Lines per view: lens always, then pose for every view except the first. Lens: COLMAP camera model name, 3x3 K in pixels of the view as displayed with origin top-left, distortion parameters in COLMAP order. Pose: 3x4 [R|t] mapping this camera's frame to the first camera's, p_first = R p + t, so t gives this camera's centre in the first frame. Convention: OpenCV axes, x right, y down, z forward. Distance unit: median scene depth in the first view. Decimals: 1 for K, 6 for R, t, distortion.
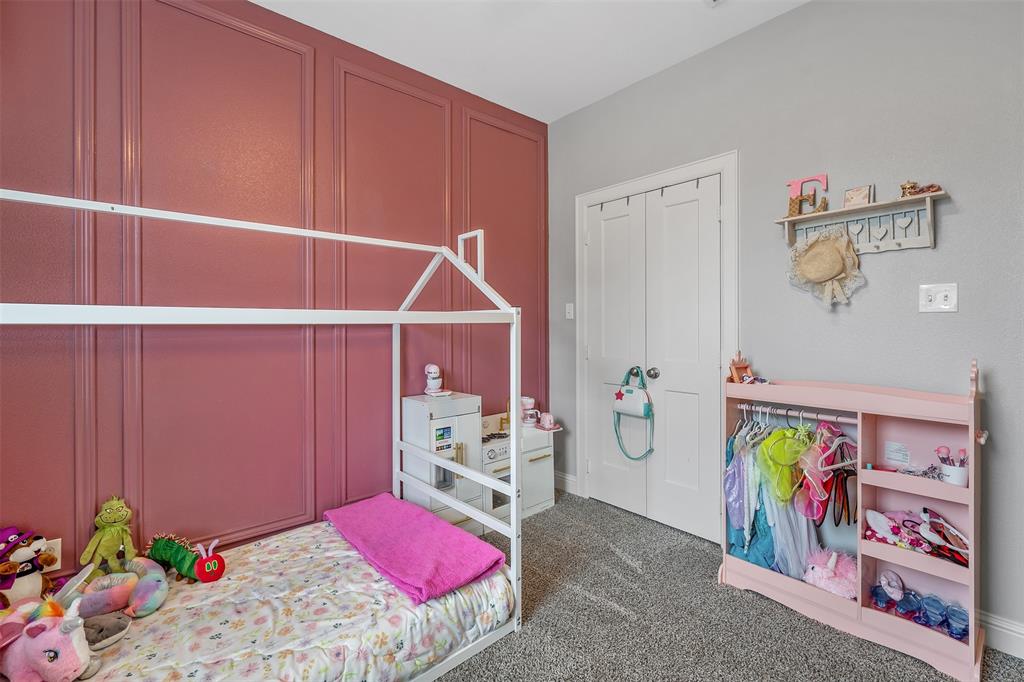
lens RADIAL K [[450.9, 0, 512.0], [0, 450.9, 341.0], [0, 0, 1]] dist [-0.000115, 0.000075]
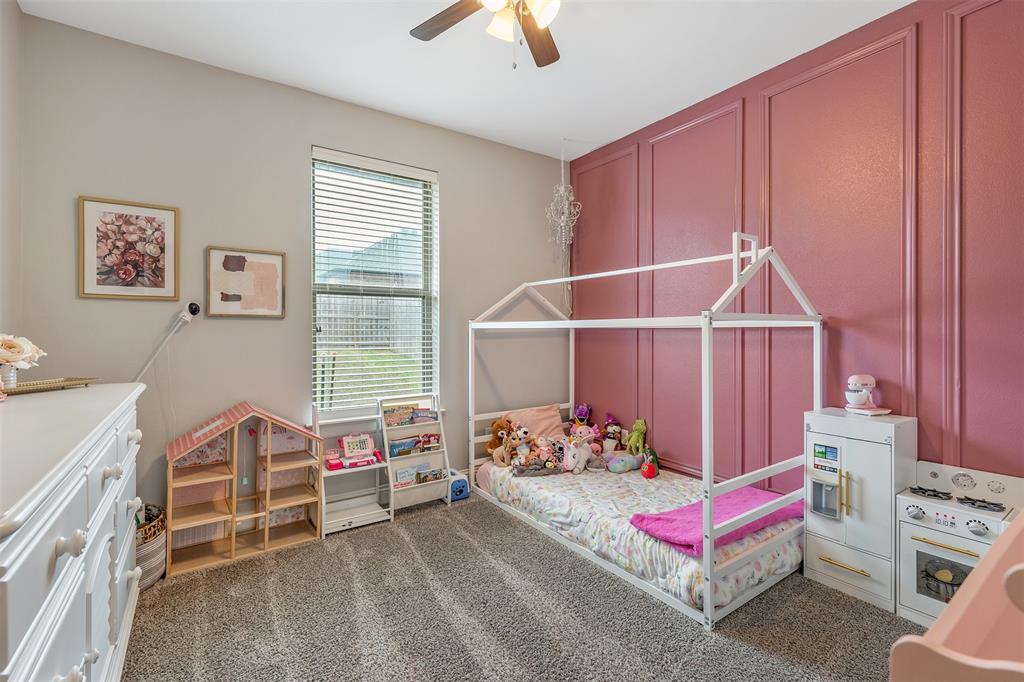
lens RADIAL K [[450.9, 0, 512.0], [0, 450.9, 341.0], [0, 0, 1]] dist [-0.000115, 0.000075]
pose [[-0.114576, 0.031996, -0.992899, 1.048925], [-0.033720, 0.998780, 0.036077, -0.028676], [0.992842, 0.037614, -0.113357, 0.654258]]
